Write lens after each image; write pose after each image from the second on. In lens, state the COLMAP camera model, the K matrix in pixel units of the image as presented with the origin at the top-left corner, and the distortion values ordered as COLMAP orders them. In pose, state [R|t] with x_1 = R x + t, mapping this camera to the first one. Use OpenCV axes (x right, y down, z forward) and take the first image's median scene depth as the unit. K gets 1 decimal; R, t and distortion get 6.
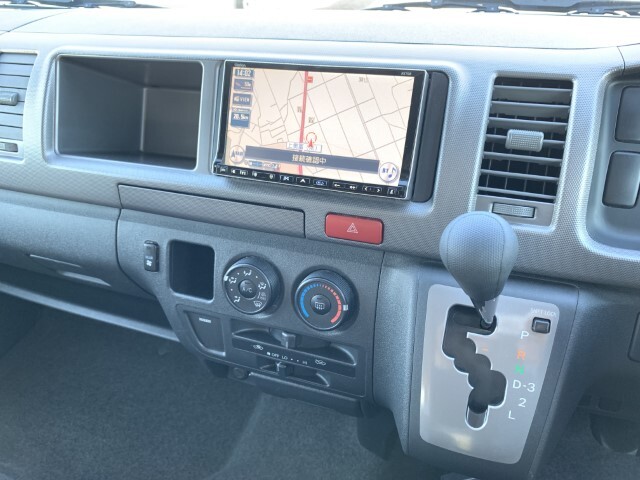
lens RADIAL K [[499.2, 0, 320.0], [0, 499.2, 240.0], [0, 0, 1]] dist [-0.003431, -0.006361]
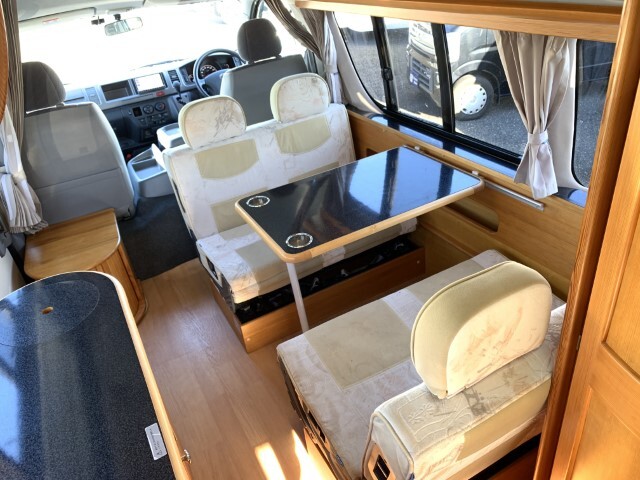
lens RADIAL K [[499.2, 0, 320.0], [0, 499.2, 240.0], [0, 0, 1]] dist [-0.003431, -0.006361]
pose [[0.669645, -0.404223, 0.623040, -4.059248], [0.470796, 0.879857, 0.064831, 2.663902], [-0.574392, 0.249911, 0.779499, -5.963350]]
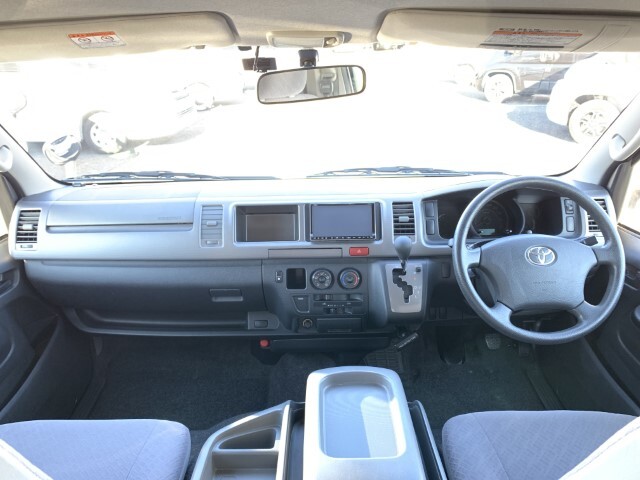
lens RADIAL K [[499.2, 0, 320.0], [0, 499.2, 240.0], [0, 0, 1]] dist [-0.003431, -0.006361]
pose [[0.936335, -0.103108, 0.335628, -1.236046], [0.170145, 0.969419, -0.176854, 0.429404], [-0.307129, 0.222700, 0.925244, -1.890541]]
